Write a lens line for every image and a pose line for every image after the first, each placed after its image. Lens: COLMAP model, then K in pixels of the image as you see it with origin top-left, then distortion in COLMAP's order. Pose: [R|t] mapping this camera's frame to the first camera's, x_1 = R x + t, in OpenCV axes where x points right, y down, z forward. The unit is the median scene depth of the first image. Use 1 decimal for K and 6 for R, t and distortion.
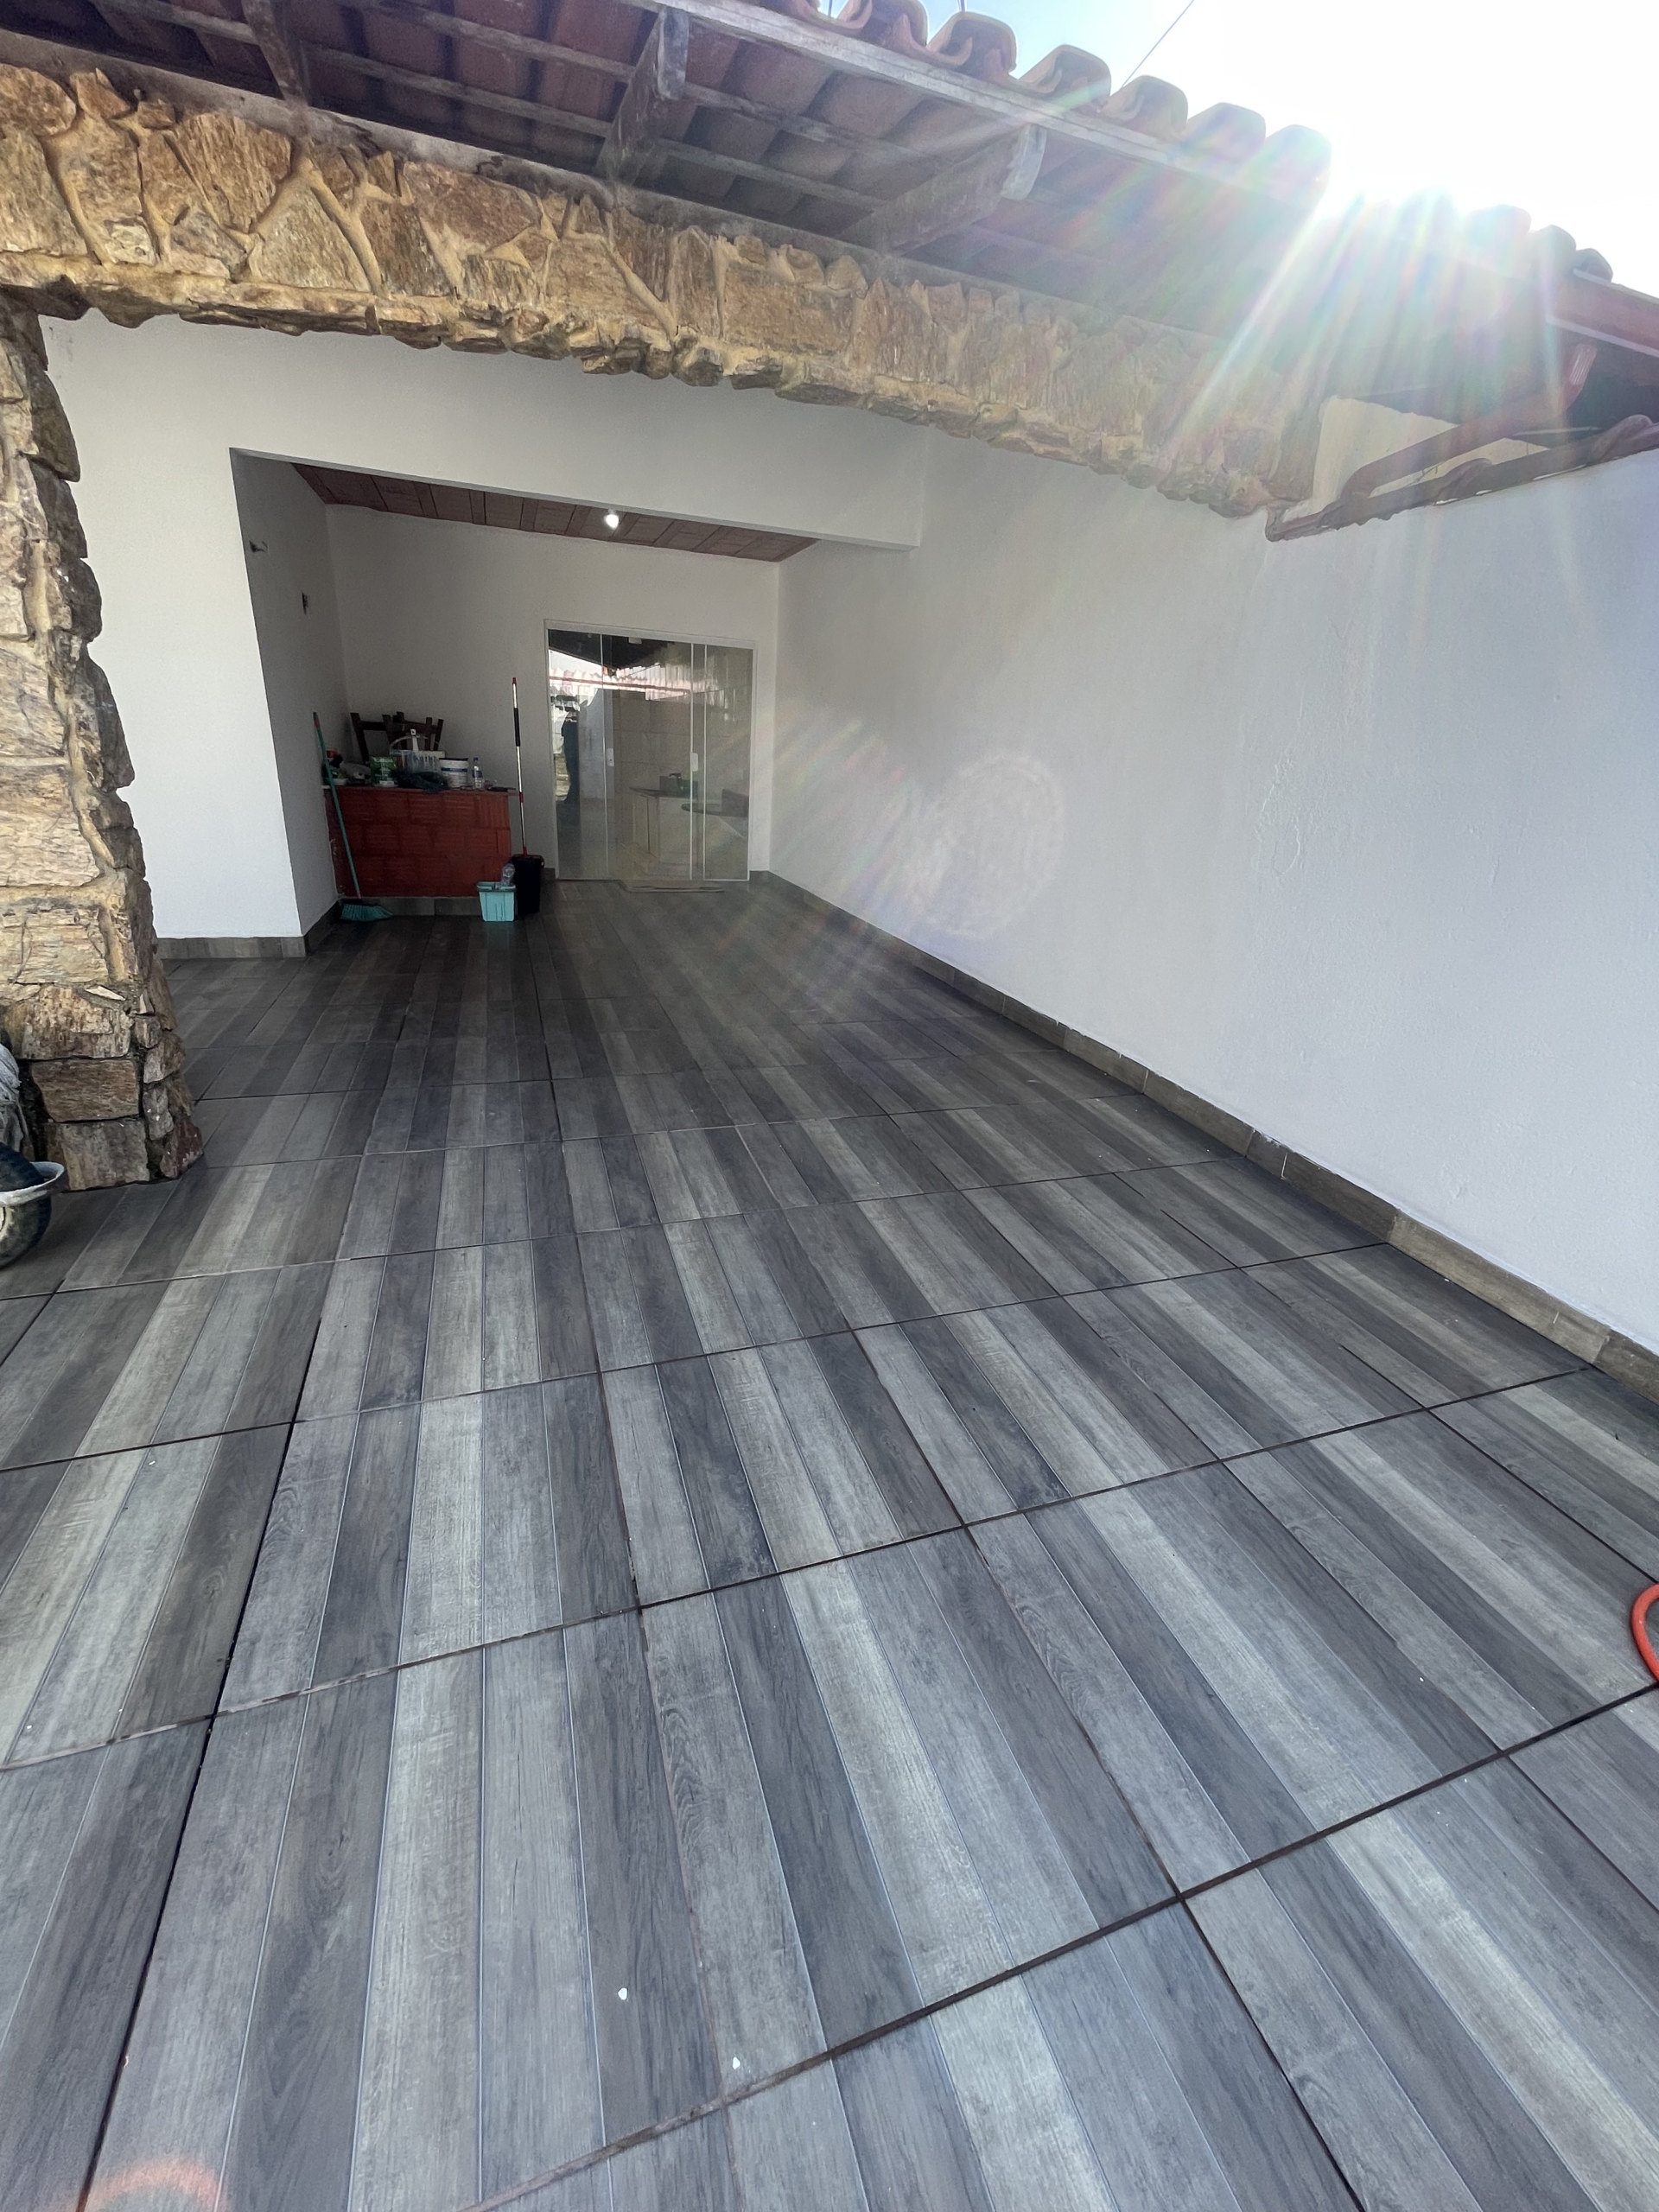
lens RADIAL K [[895.1, 0, 823.2], [0, 895.1, 1089.1], [0, 0, 1]] dist [-0.002950, 0.001510]
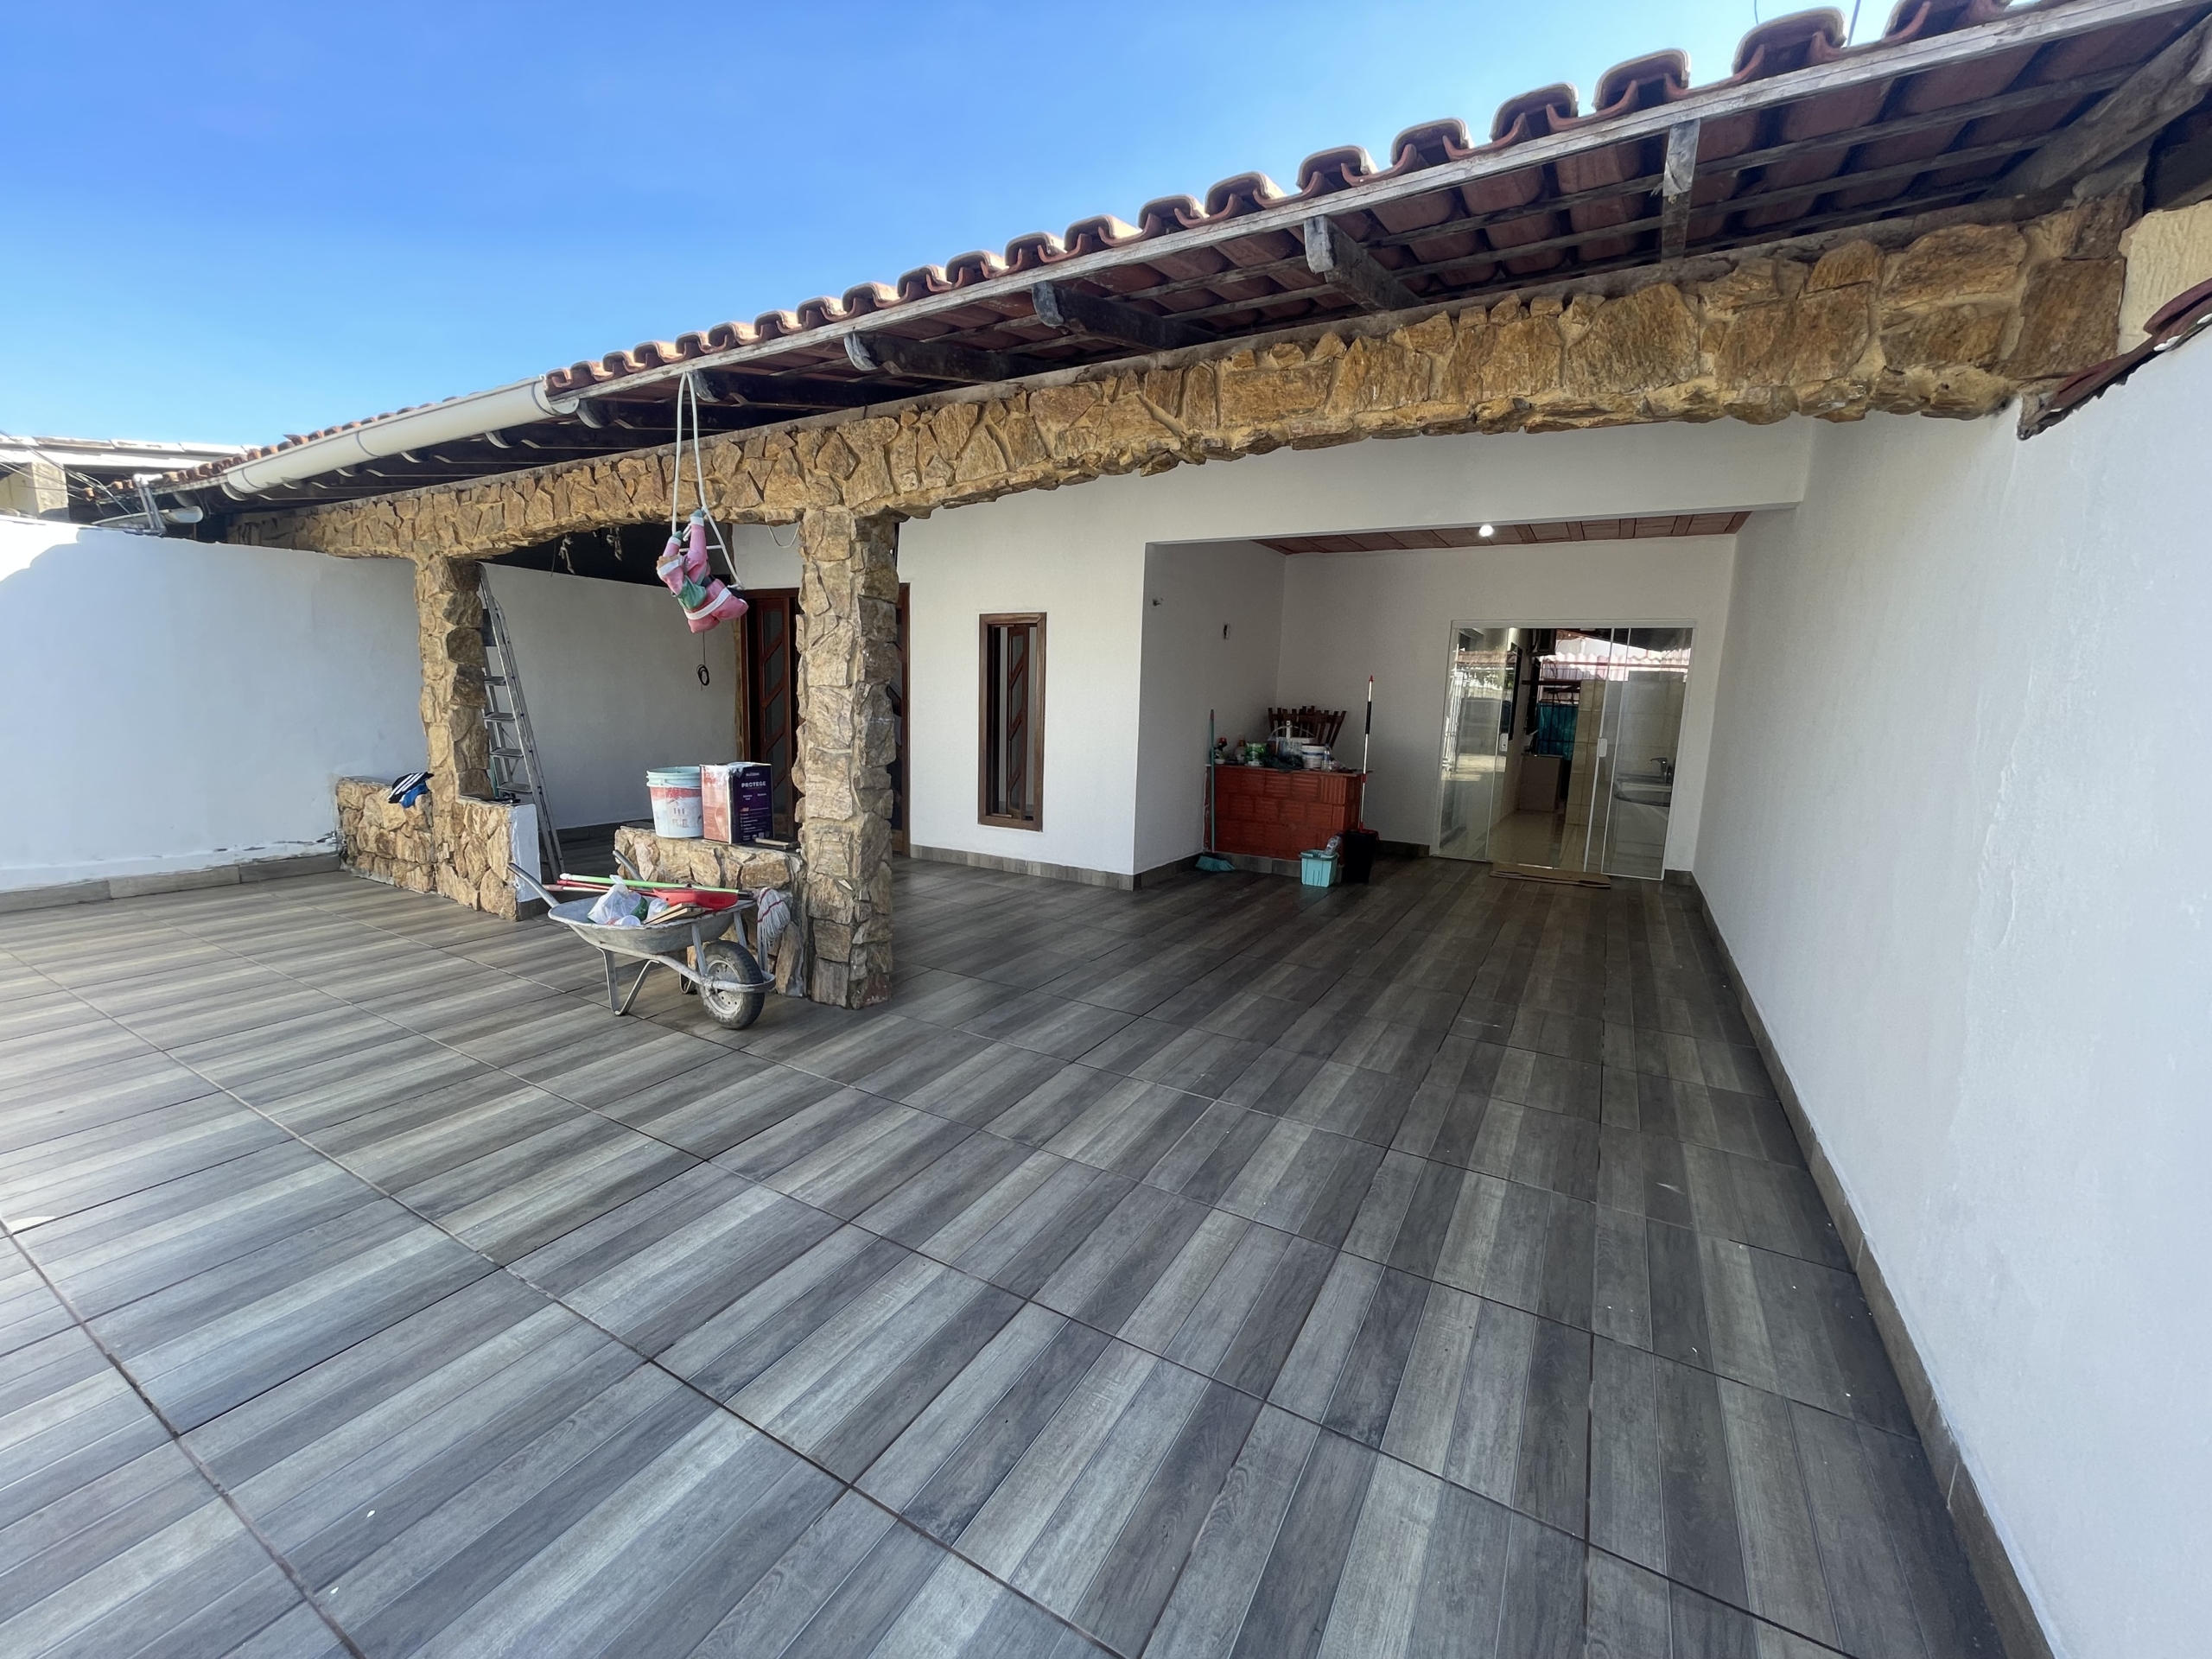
lens RADIAL K [[895.1, 0, 1087.1], [0, 895.1, 830.0], [0, 0, 1]] dist [-0.002950, 0.001510]
pose [[0.652342, 0.076851, -0.754018, 0.716836], [-0.261867, 0.956434, -0.129075, -0.108264], [0.711249, 0.281653, 0.644047, 0.234773]]
